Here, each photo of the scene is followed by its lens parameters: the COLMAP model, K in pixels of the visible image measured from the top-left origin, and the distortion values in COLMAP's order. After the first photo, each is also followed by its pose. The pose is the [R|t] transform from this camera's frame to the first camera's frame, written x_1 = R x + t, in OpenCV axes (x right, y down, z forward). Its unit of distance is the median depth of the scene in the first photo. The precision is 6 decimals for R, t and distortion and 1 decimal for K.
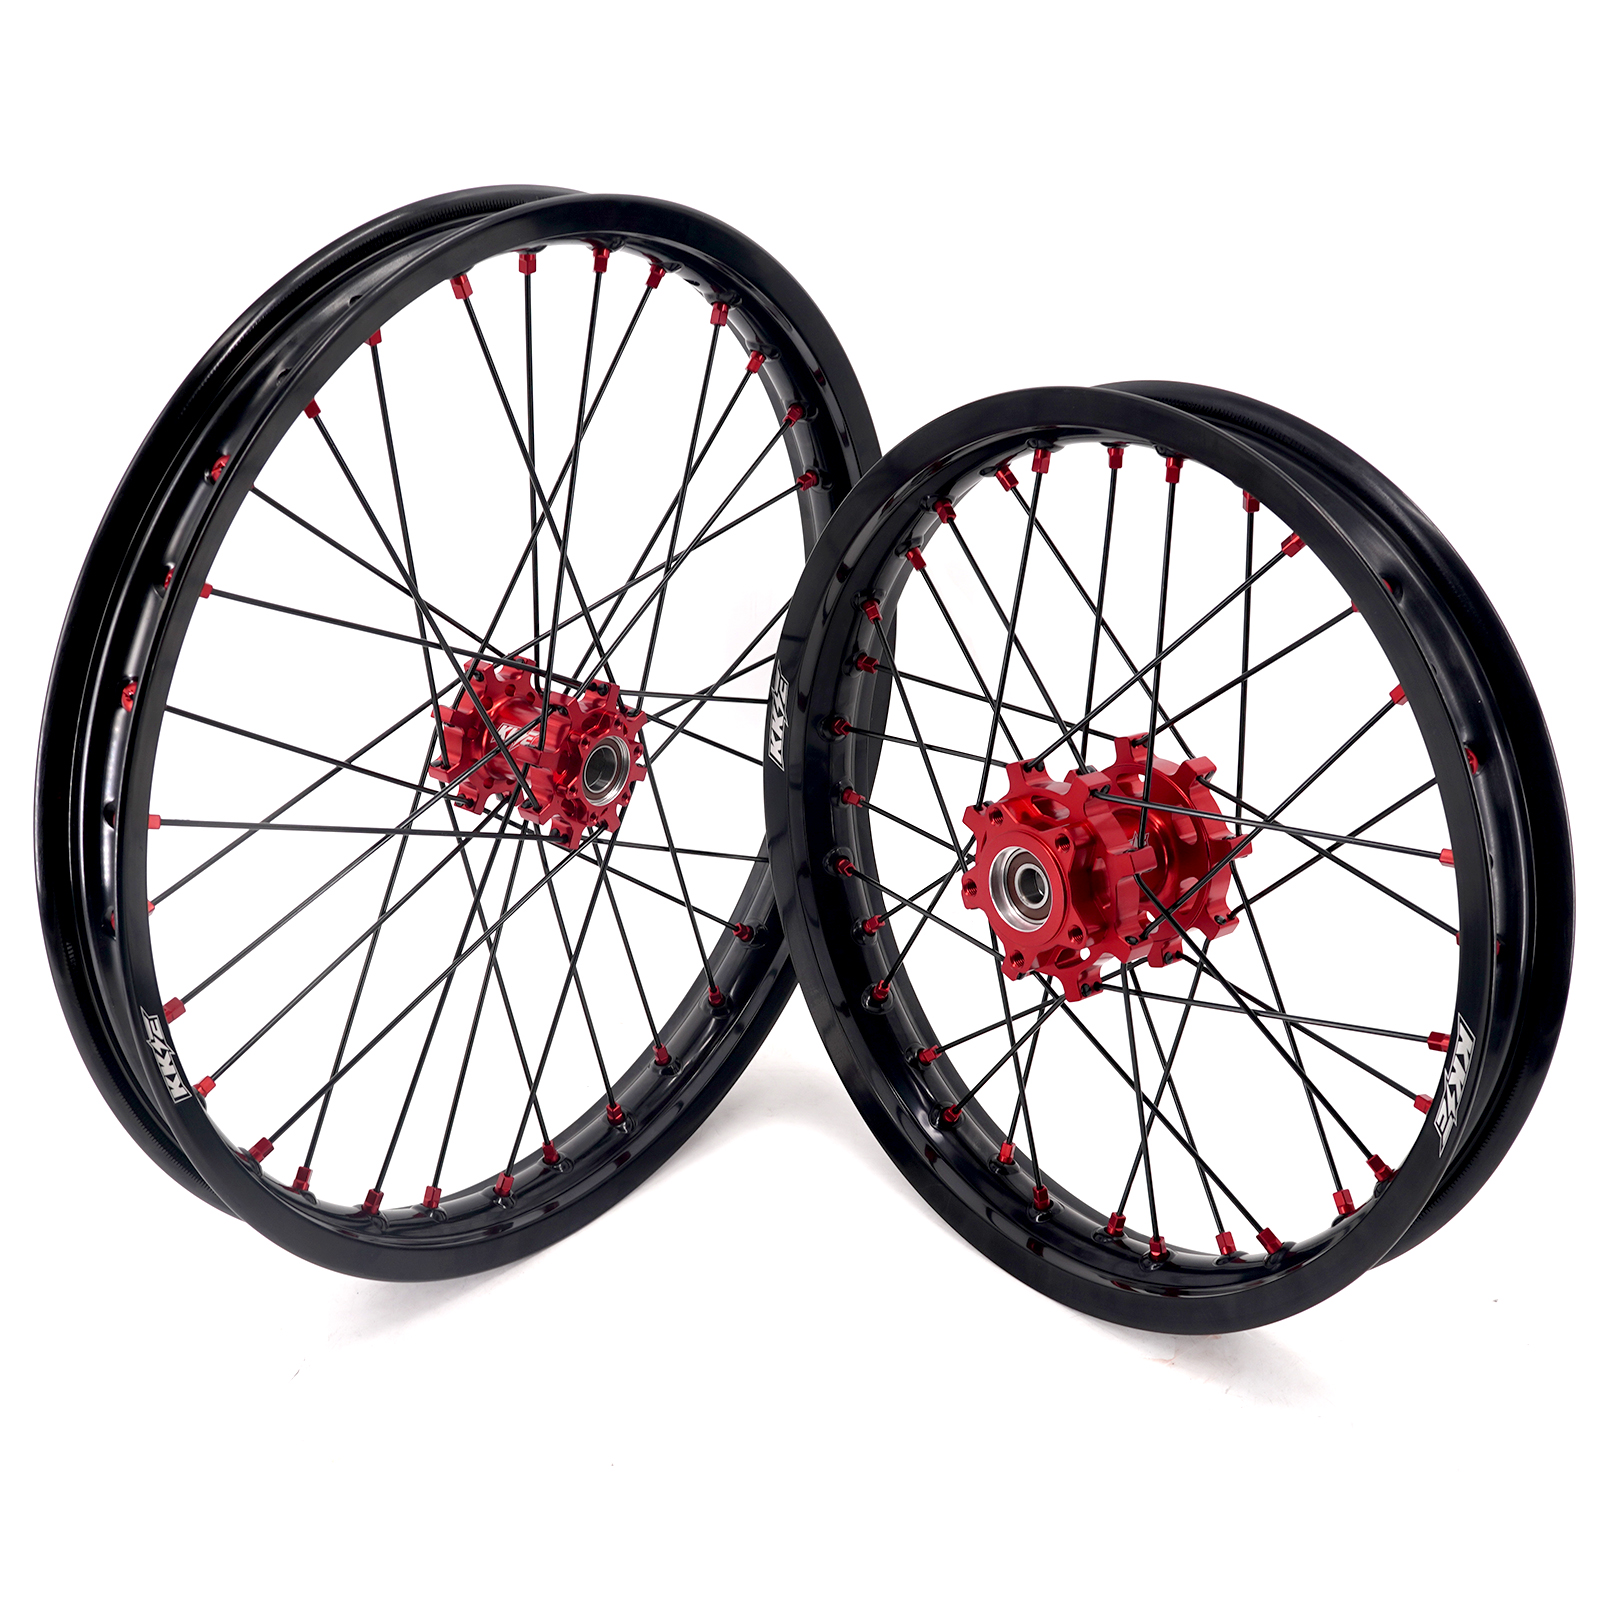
lens RADIAL K [[2328.9, 0, 800.0], [0, 2328.9, 800.0], [0, 0, 1]] dist [-0.159113, -0.127941]
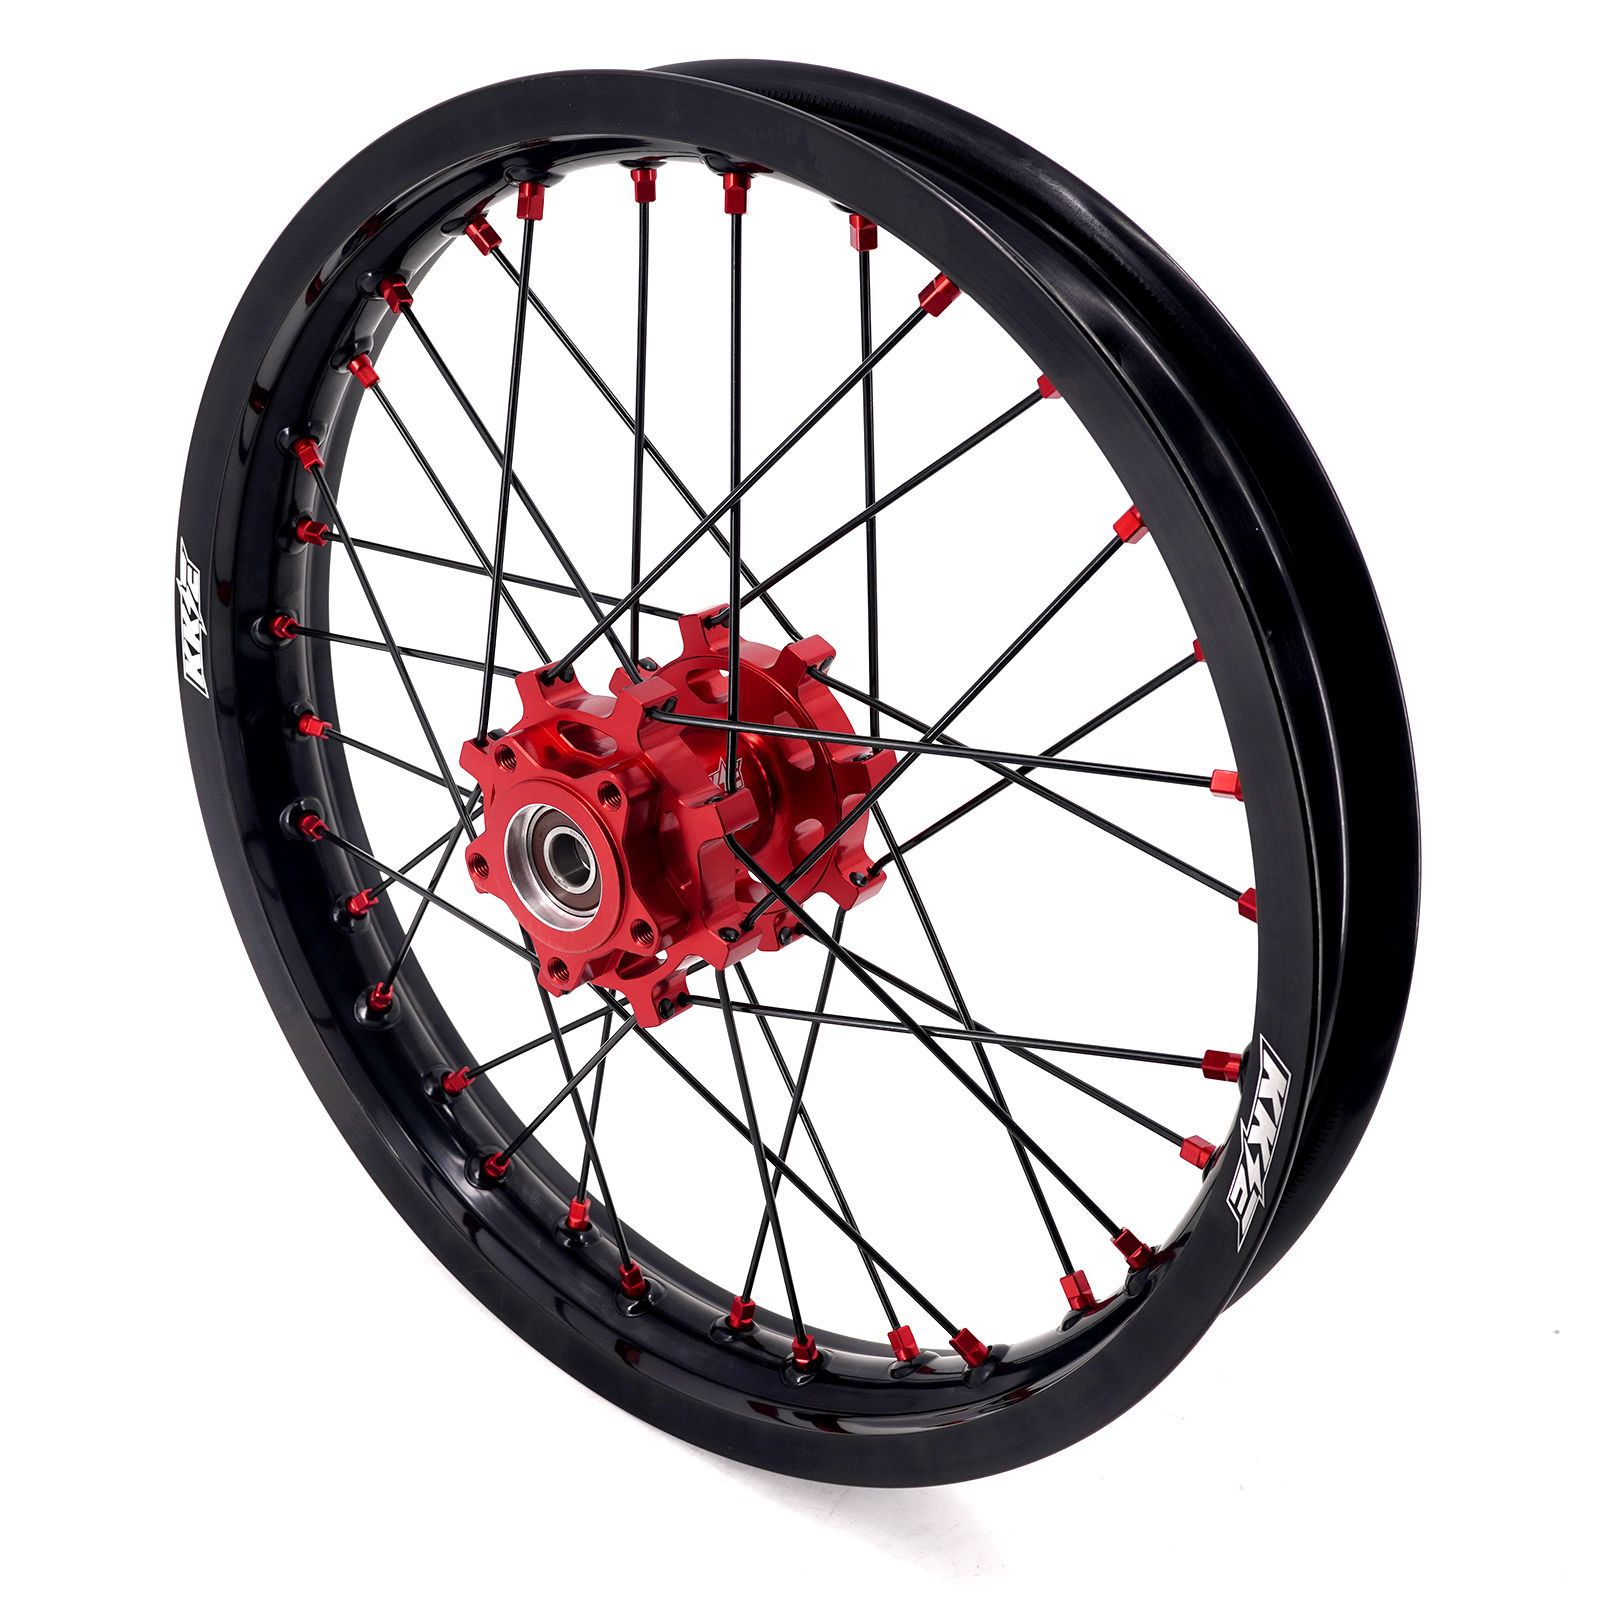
lens RADIAL K [[2306.1, 0, 654.6], [0, 2306.1, 861.0], [0, 0, 1]] dist [-0.172269, -0.023499]
pose [[0.990140, -0.093745, 0.104094, 0.055382], [0.082852, 0.991072, 0.104457, -0.027809], [-0.112957, -0.094802, 0.989067, 0.355326]]
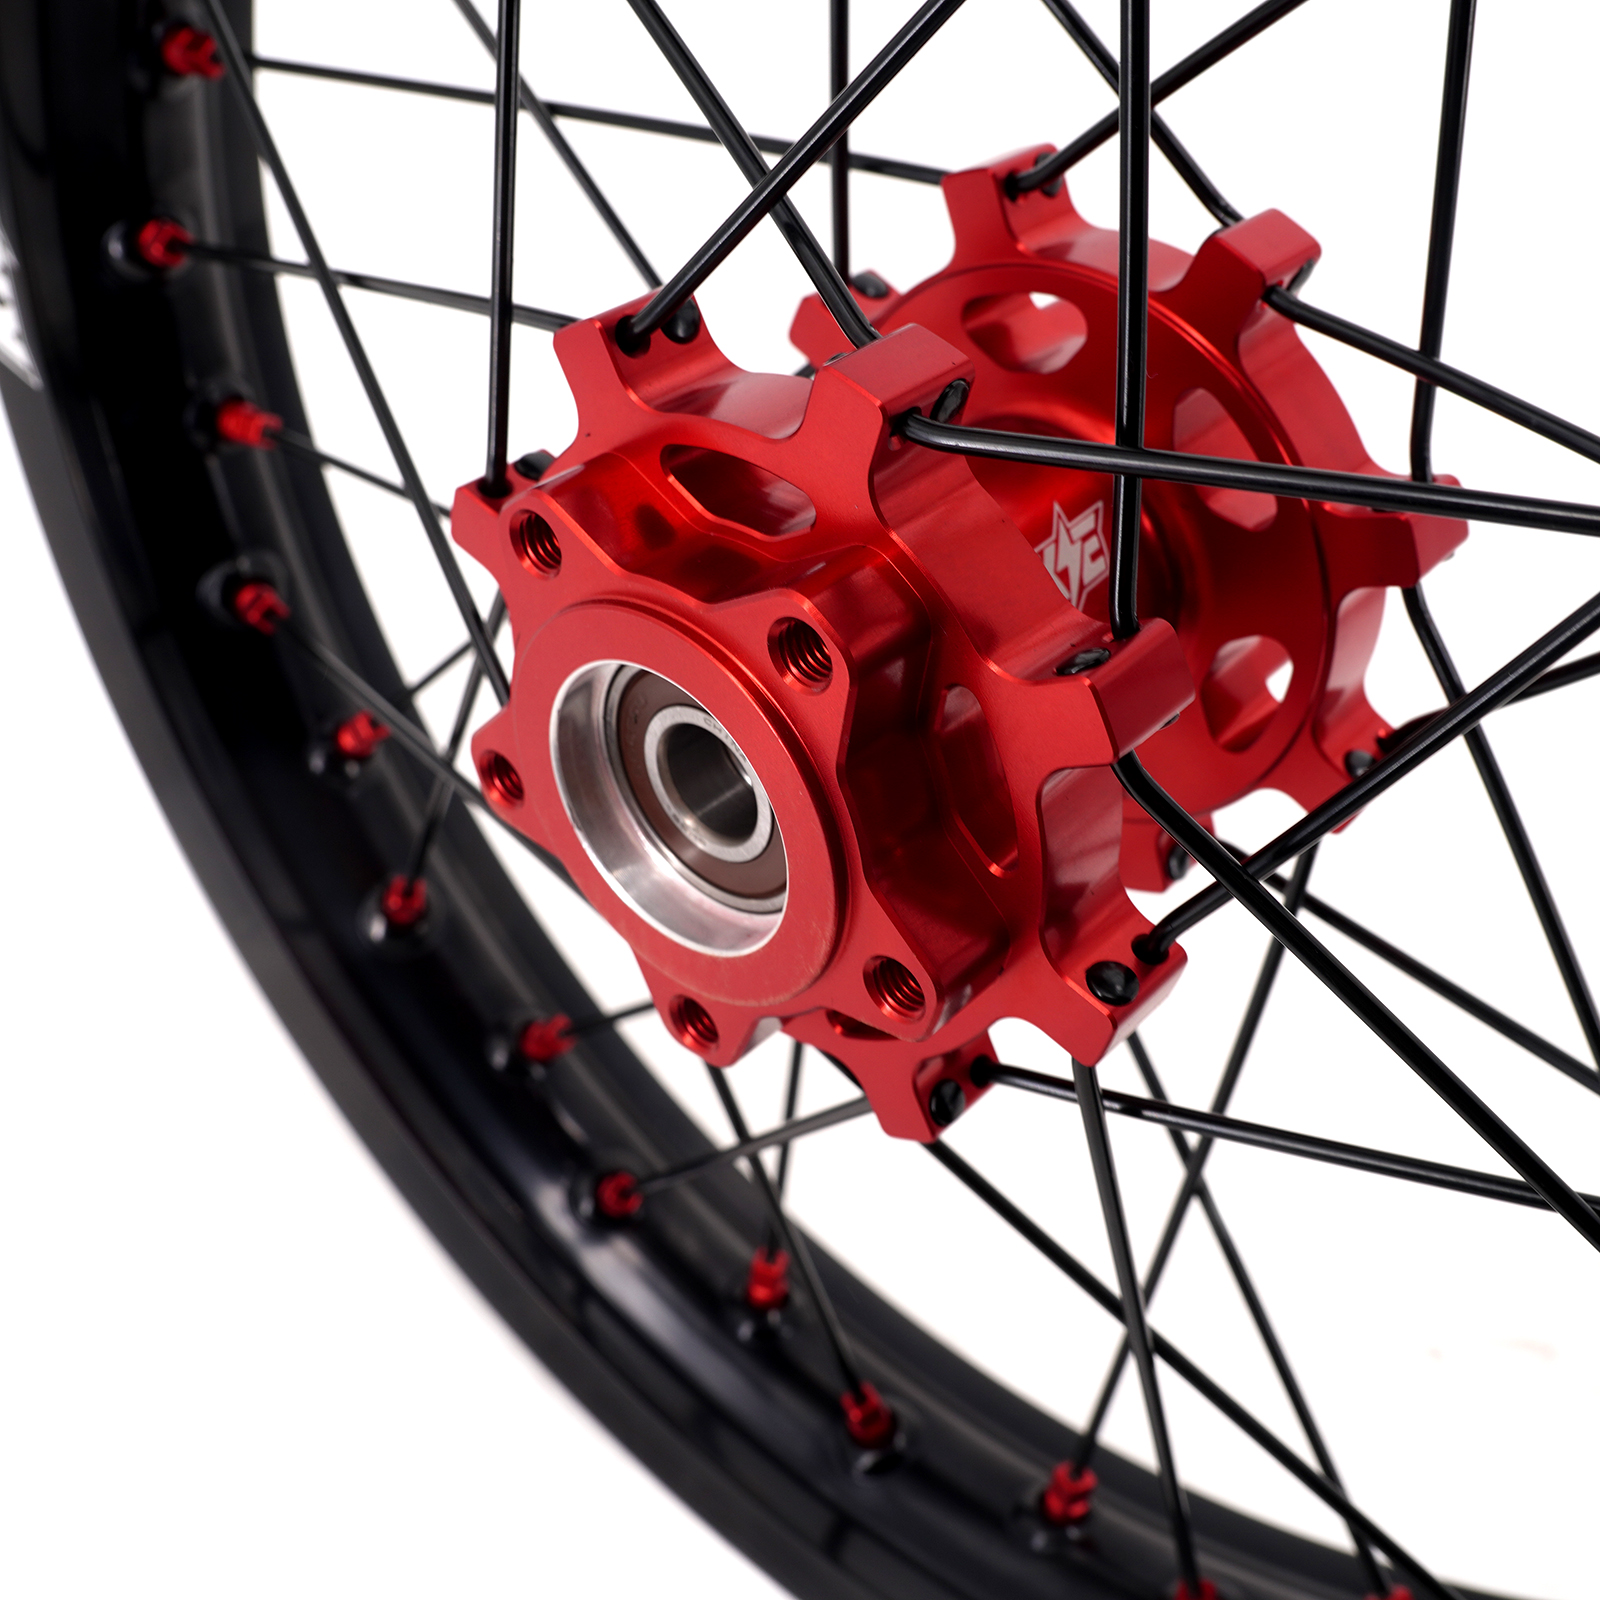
lens RADIAL K [[2039.9, 0, 800.0], [0, 2039.9, 800.0], [0, 0, 1]] dist [-0.125778, -0.007939]
pose [[0.987610, -0.142591, 0.065535, 0.093470], [0.120148, 0.955687, 0.268751, -0.022593], [-0.100952, -0.257547, 0.960978, 0.764913]]
